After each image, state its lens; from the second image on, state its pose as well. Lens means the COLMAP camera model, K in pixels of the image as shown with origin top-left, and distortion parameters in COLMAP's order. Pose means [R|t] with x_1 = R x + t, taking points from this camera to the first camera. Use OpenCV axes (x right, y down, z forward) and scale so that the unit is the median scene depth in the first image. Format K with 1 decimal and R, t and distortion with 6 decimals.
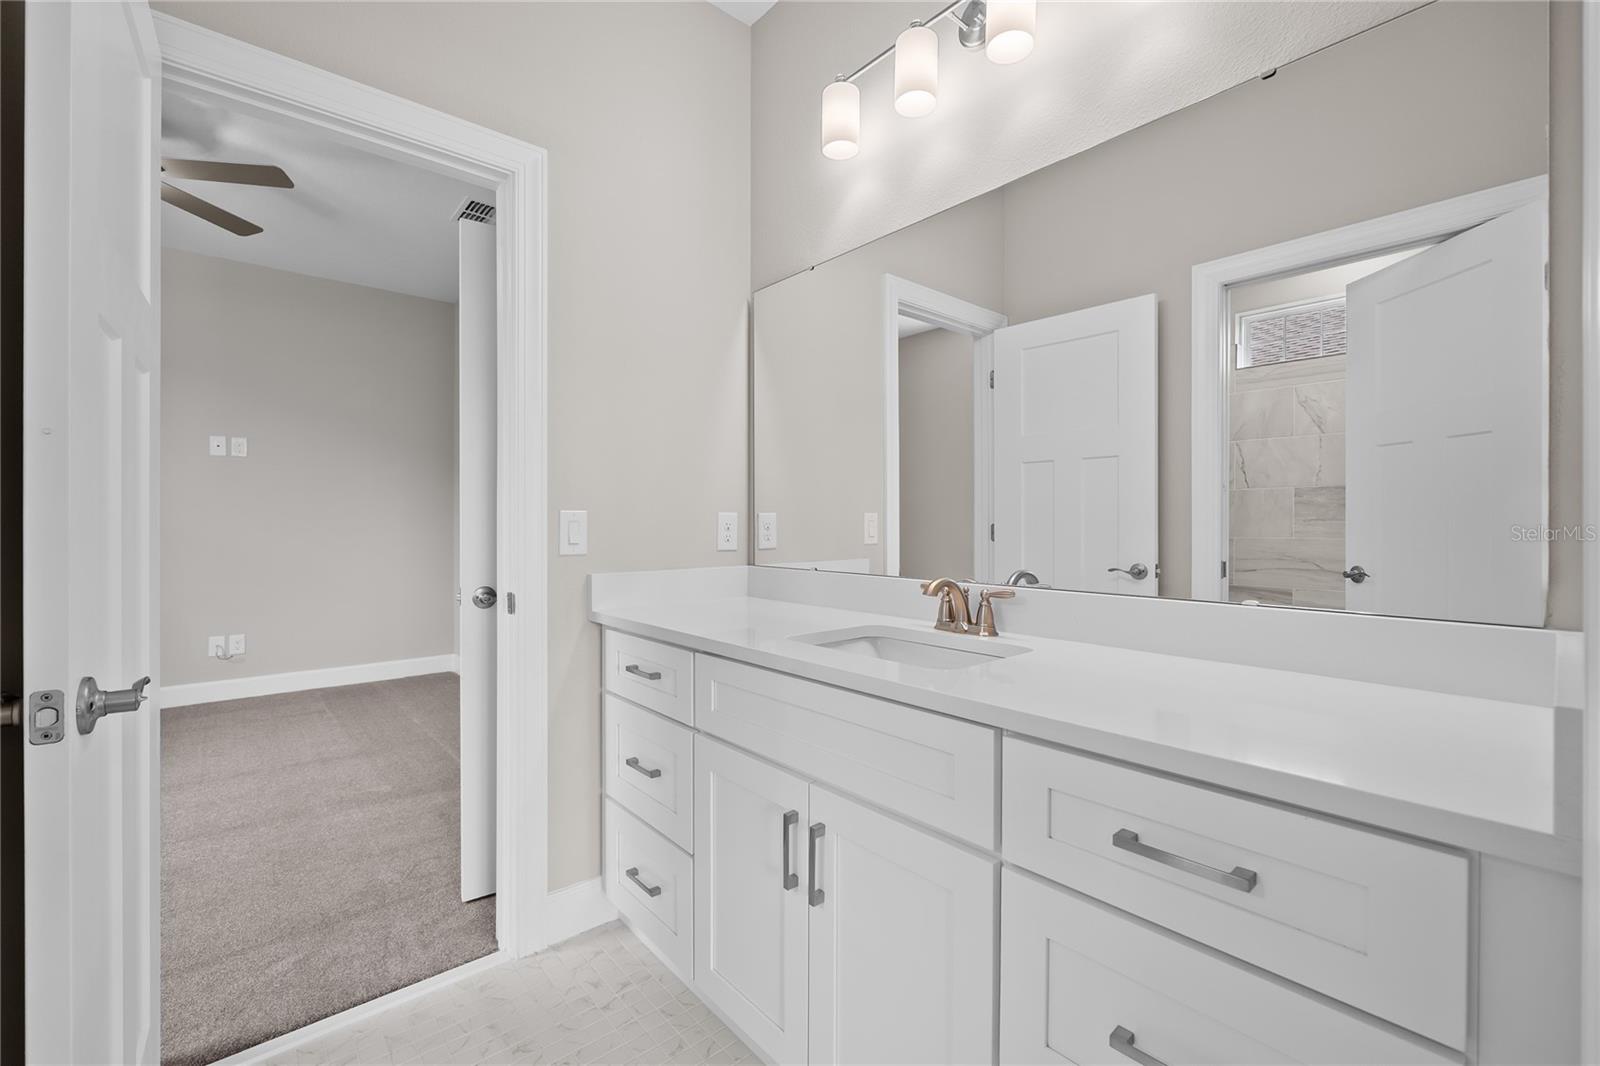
lens RADIAL K [[664.8, 0, 800.3], [0, 664.8, 528.0], [0, 0, 1]] dist [-0.007698, 0.000311]
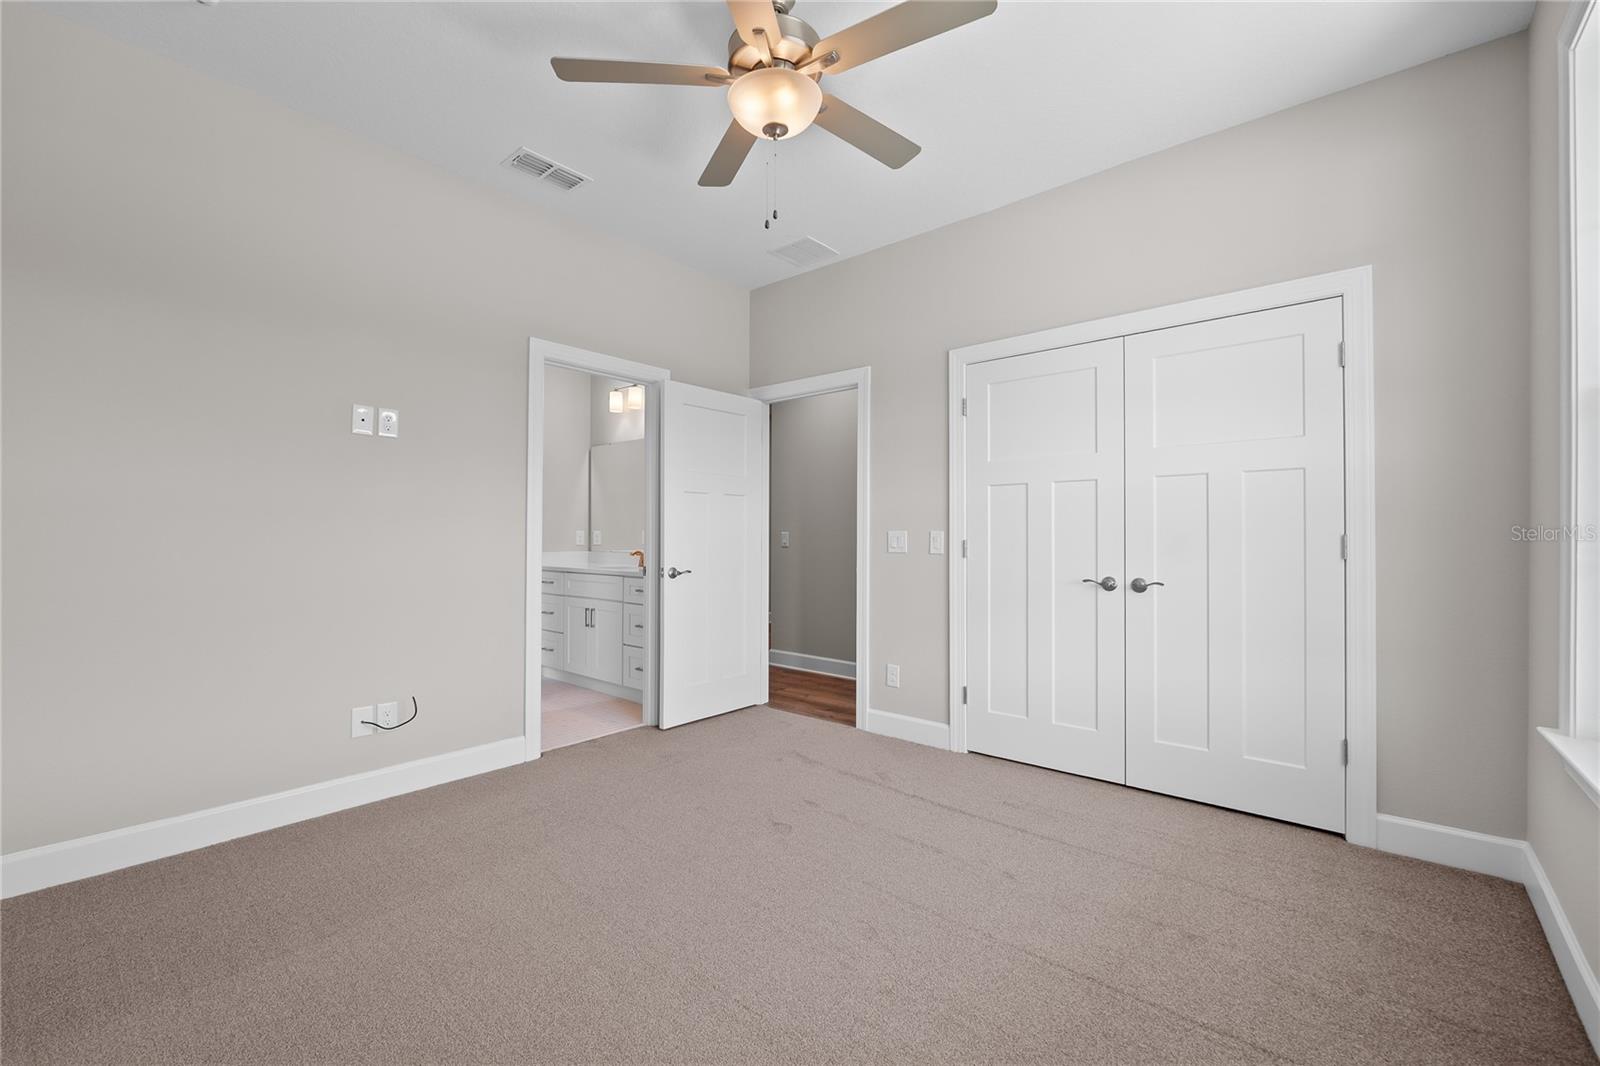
lens RADIAL K [[664.8, 0, 801.5], [0, 664.8, 532.7], [0, 0, 1]] dist [-0.007698, 0.000311]
pose [[0.989232, -0.000558, 0.146356, 0.379769], [0.001790, 0.999964, -0.008283, 0.007335], [-0.146346, 0.008455, 0.989197, -1.764505]]
